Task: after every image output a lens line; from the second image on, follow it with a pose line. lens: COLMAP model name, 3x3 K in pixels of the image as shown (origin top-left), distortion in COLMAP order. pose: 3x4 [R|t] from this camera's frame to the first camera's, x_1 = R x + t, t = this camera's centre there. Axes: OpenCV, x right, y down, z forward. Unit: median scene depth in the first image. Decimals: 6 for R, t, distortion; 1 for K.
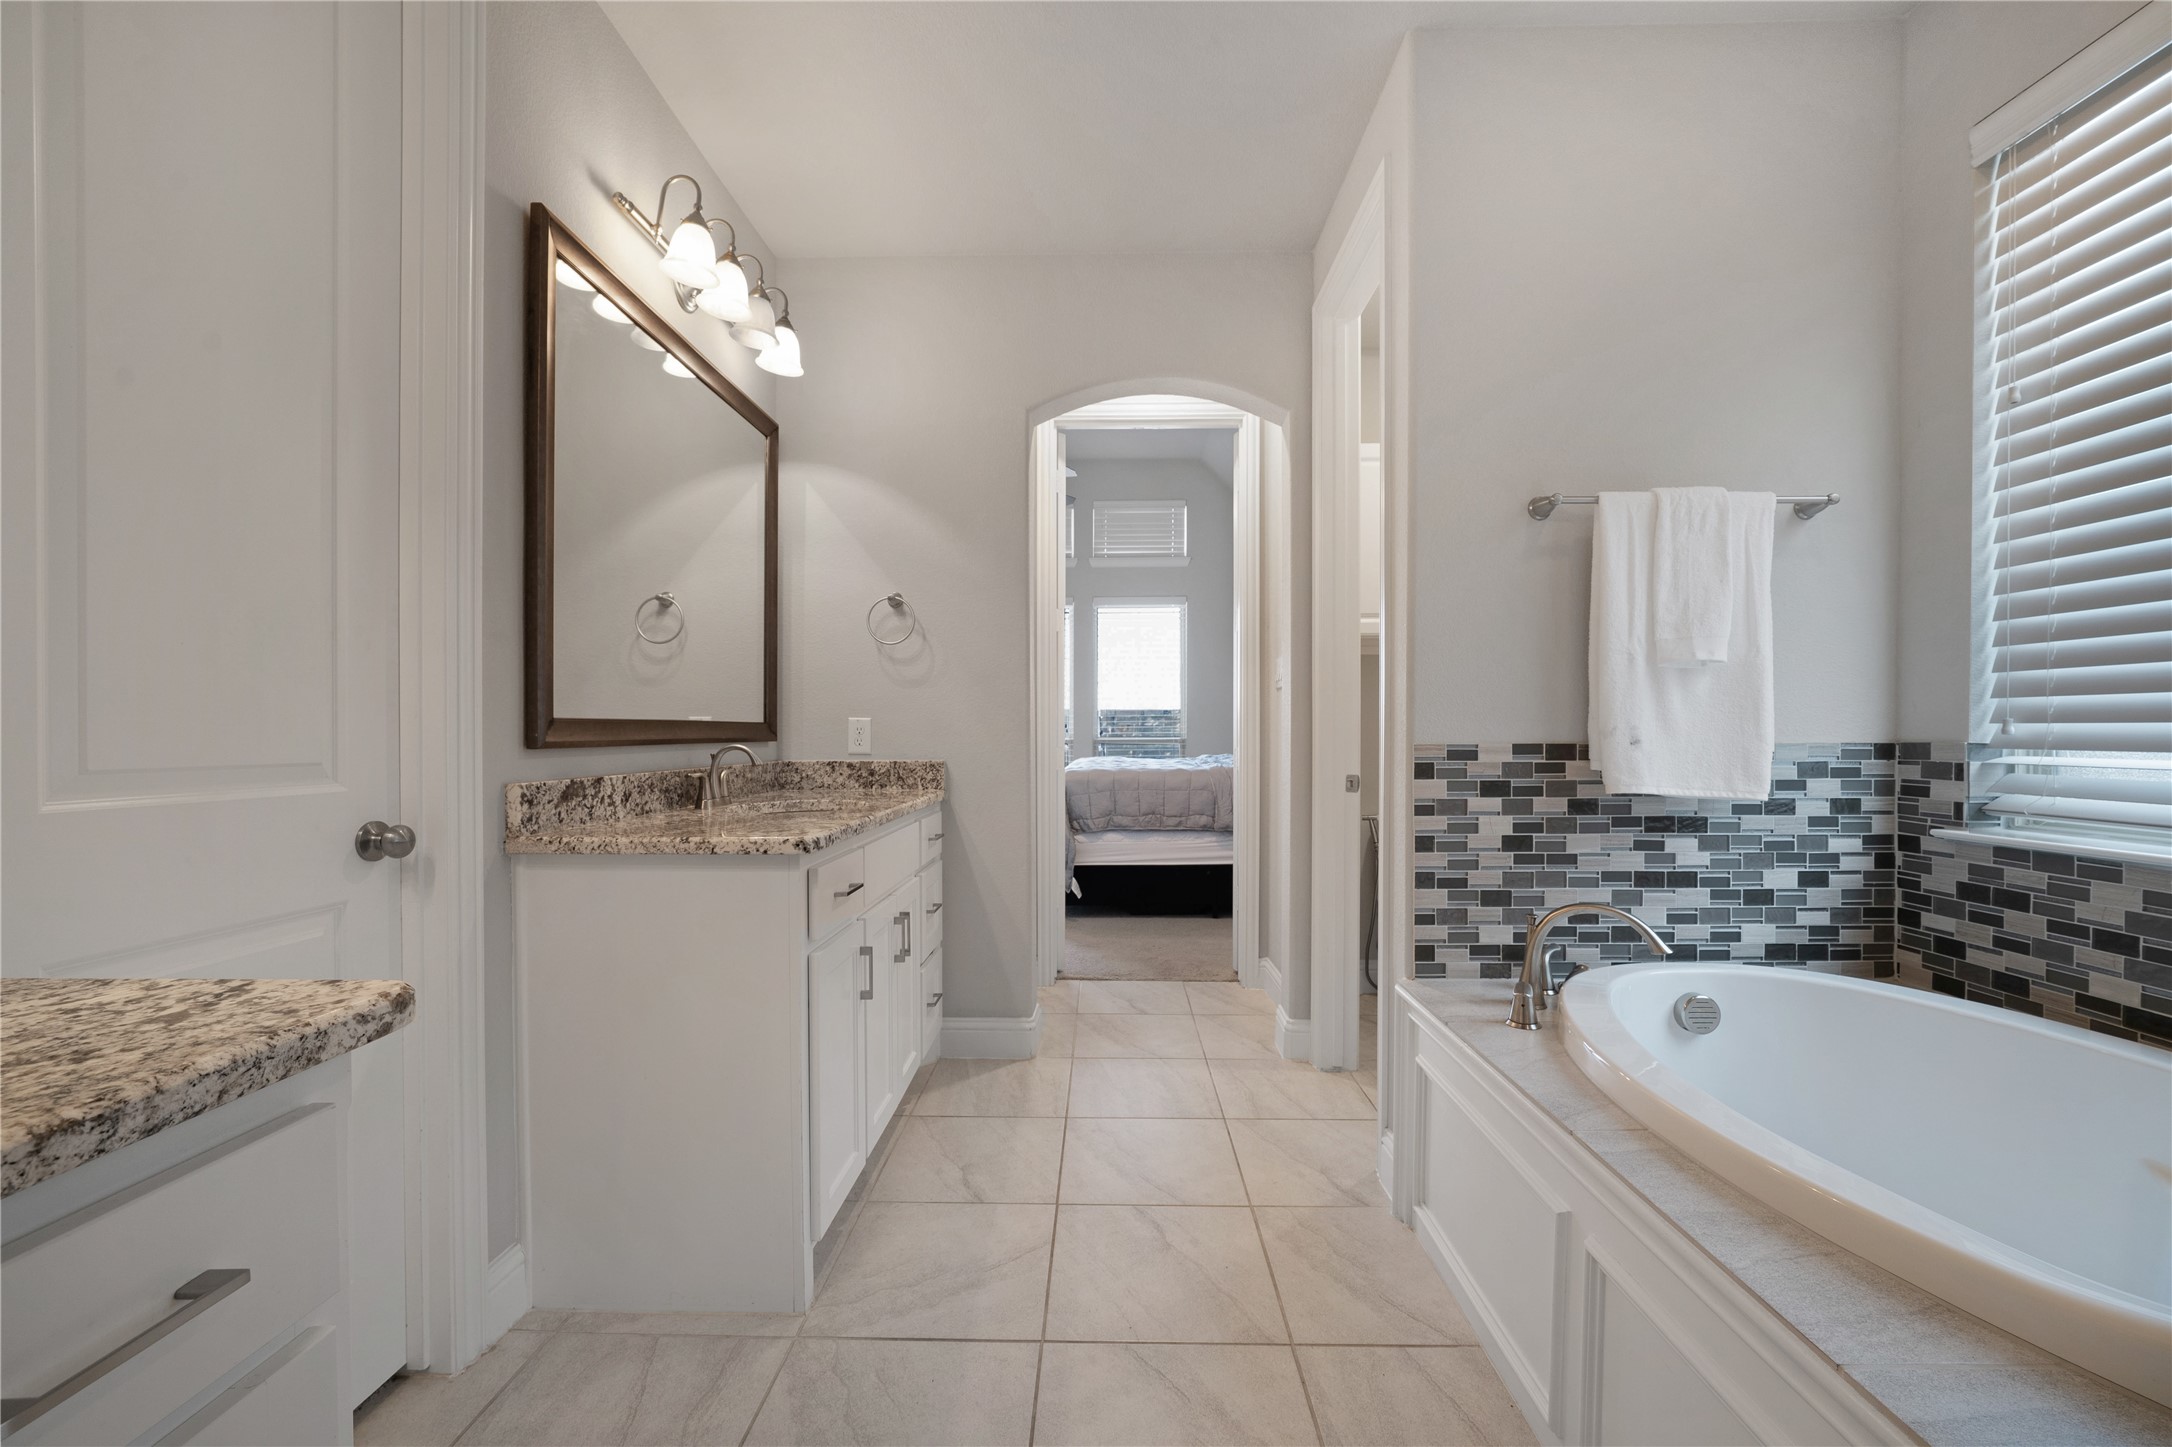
lens RADIAL K [[869.8, 0, 1086.0], [0, 869.8, 723.5], [0, 0, 1]] dist [0.001154, 0.000268]
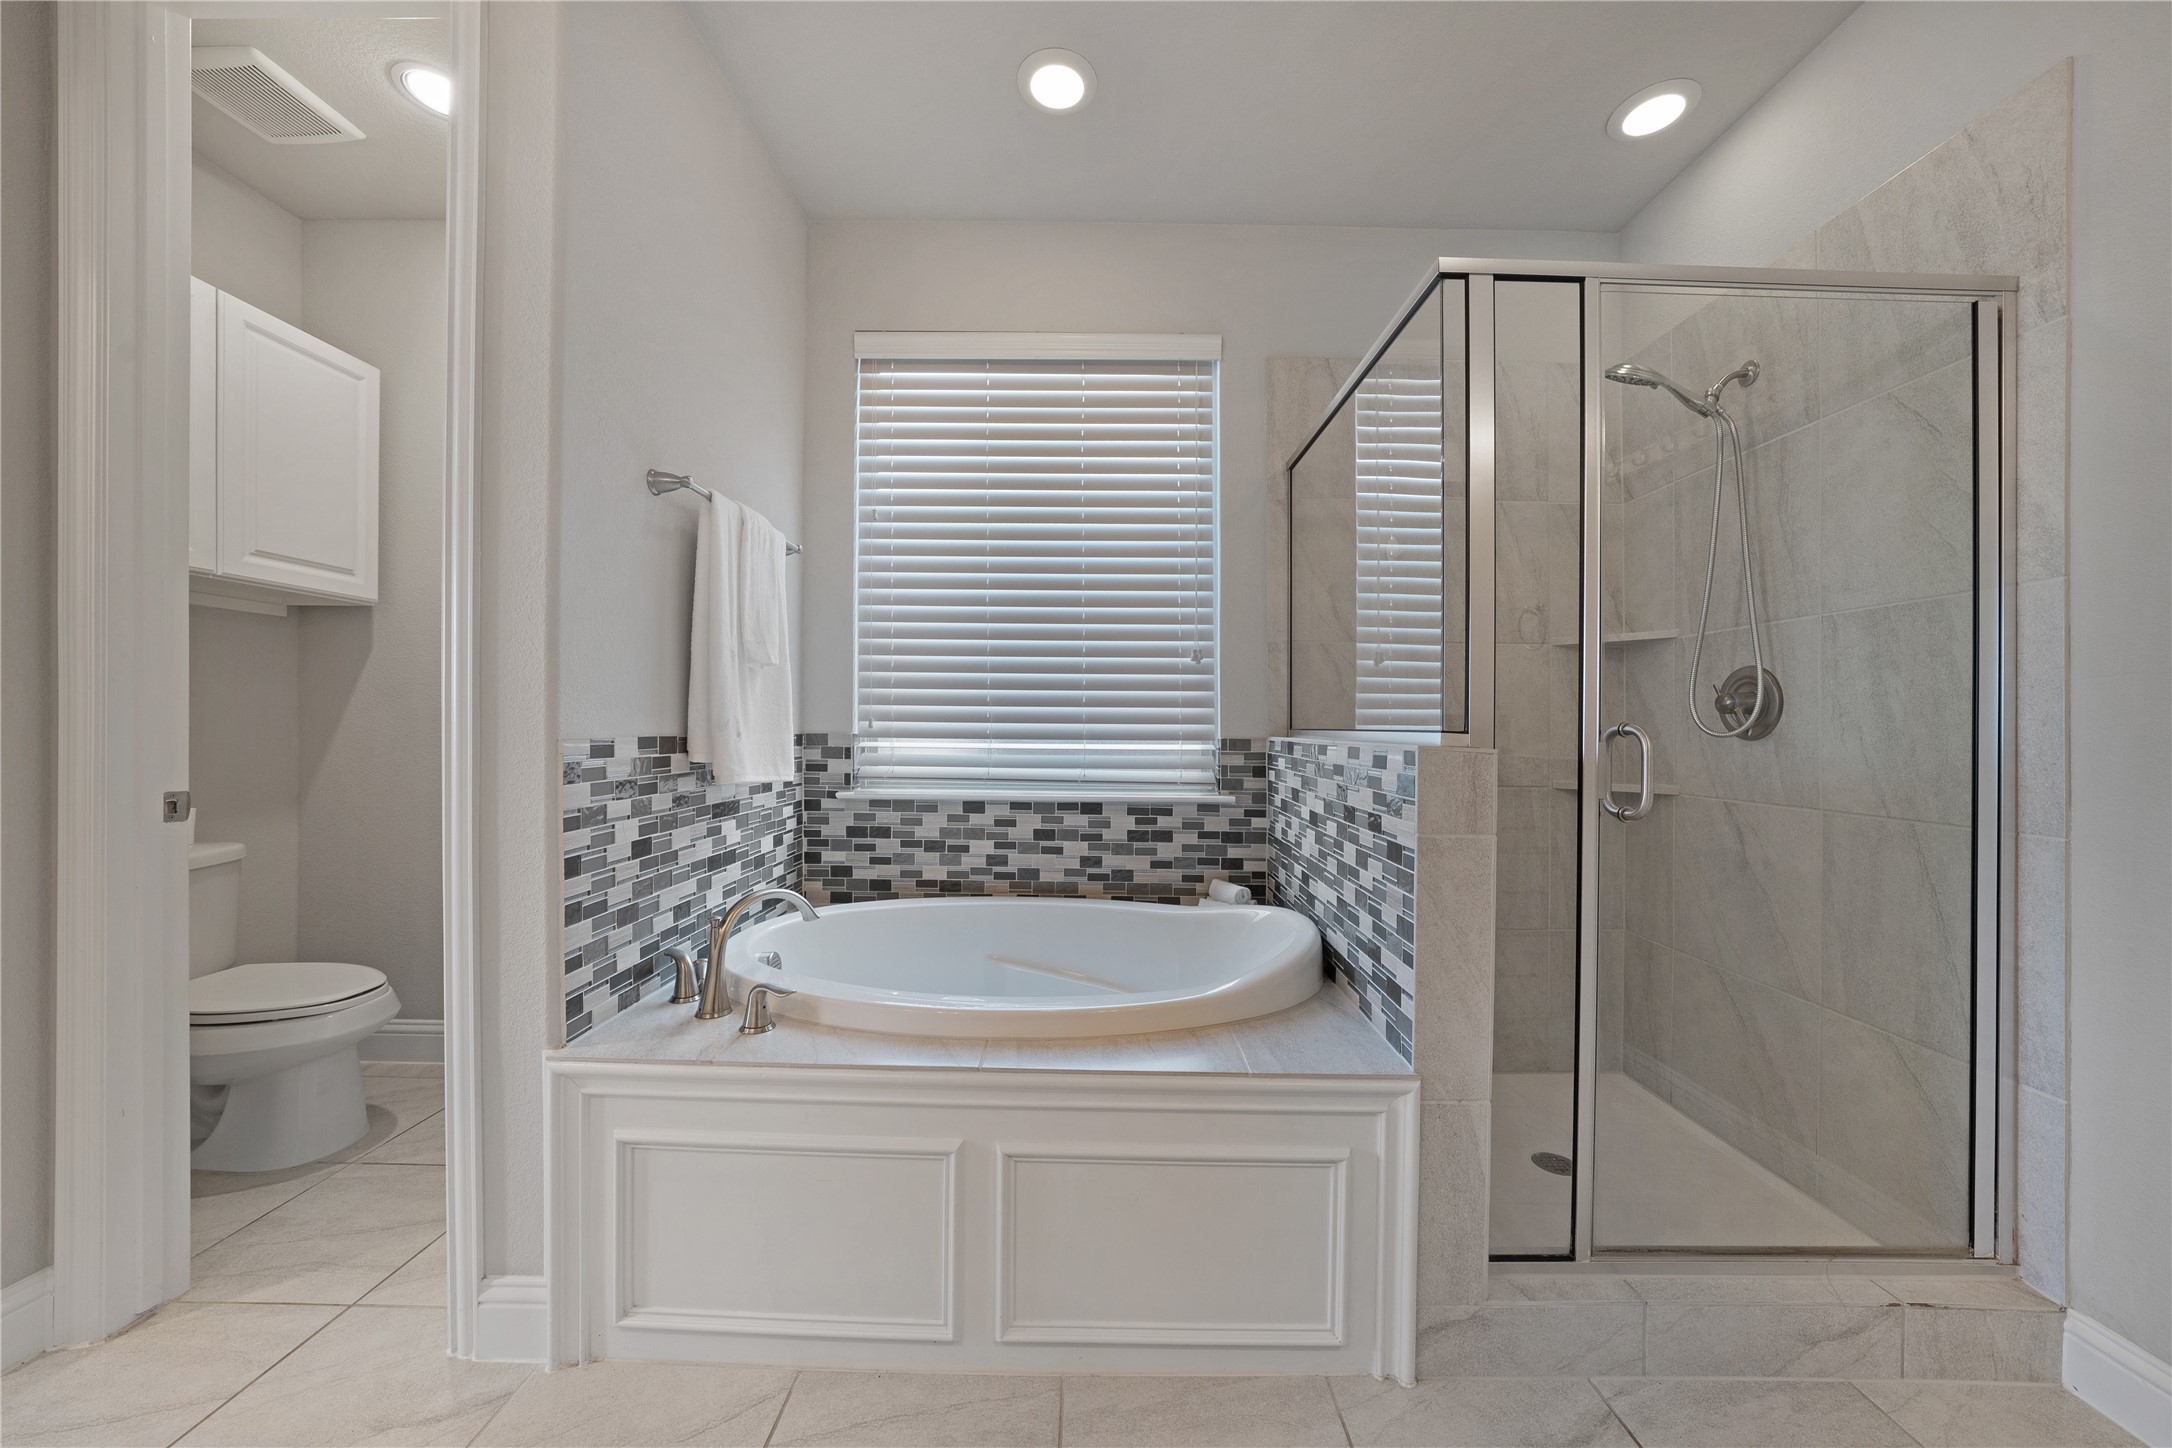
lens RADIAL K [[776.0, 0, 1086.0], [0, 776.0, 724.0], [0, 0, 1]] dist [-0.022197, 0.005042]
pose [[-0.022141, 0.008354, 0.999720, -0.317031], [-0.018501, 0.999790, -0.008764, 0.008896], [-0.999584, -0.018690, -0.021982, 0.578955]]
